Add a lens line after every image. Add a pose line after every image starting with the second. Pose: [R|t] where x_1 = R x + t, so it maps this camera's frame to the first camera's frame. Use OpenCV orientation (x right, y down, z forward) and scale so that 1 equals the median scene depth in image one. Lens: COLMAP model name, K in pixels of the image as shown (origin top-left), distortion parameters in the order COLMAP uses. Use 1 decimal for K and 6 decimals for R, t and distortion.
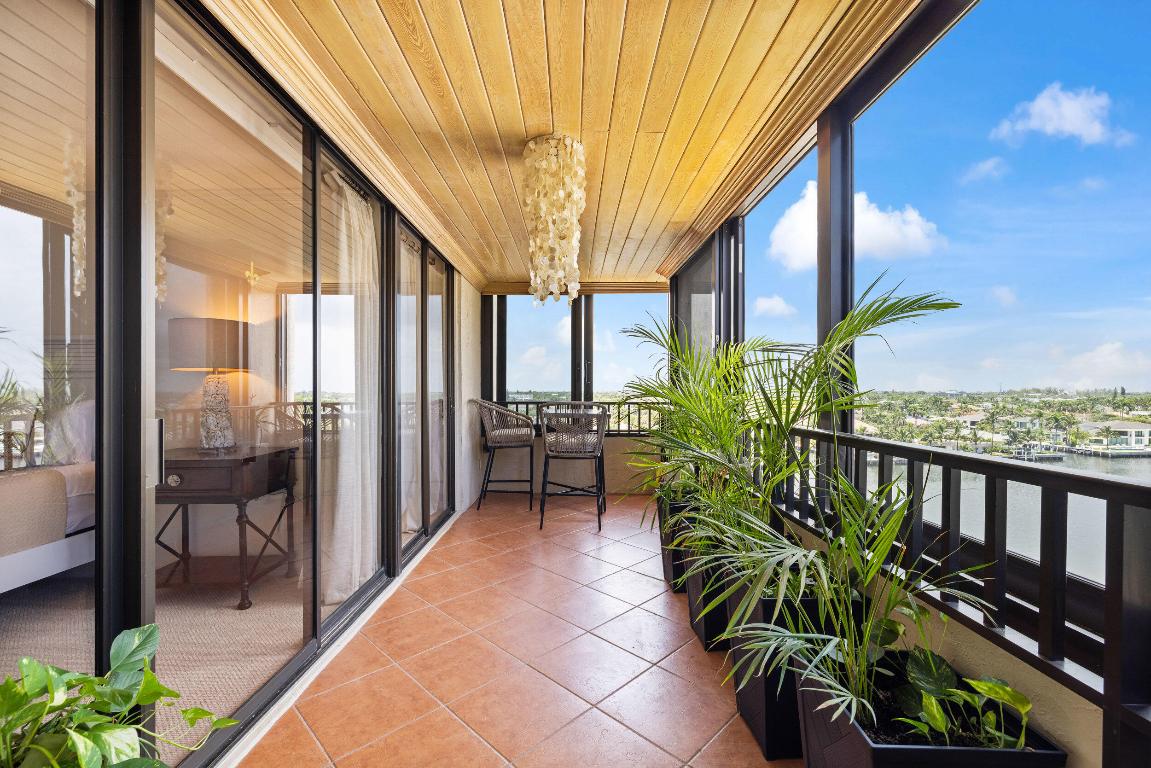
lens RADIAL K [[498.3, 0, 574.4], [0, 498.3, 387.3], [0, 0, 1]] dist [0.002119, -0.000065]
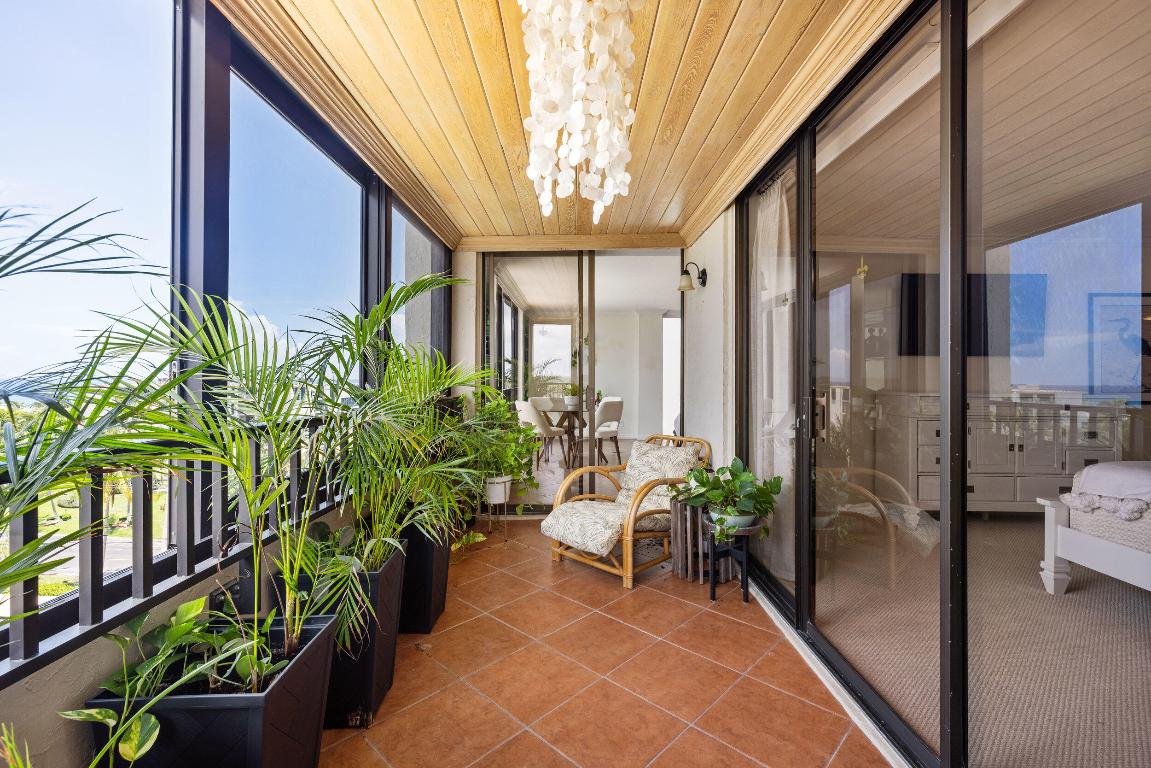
lens RADIAL K [[493.6, 0, 565.7], [0, 493.6, 381.3], [0, 0, 1]] dist [0.000681, 0.000107]
pose [[-0.999821, -0.003877, 0.018538, -0.003460], [-0.003833, 0.999990, 0.002392, 0.000510], [-0.018547, 0.002321, -0.999825, 0.143965]]
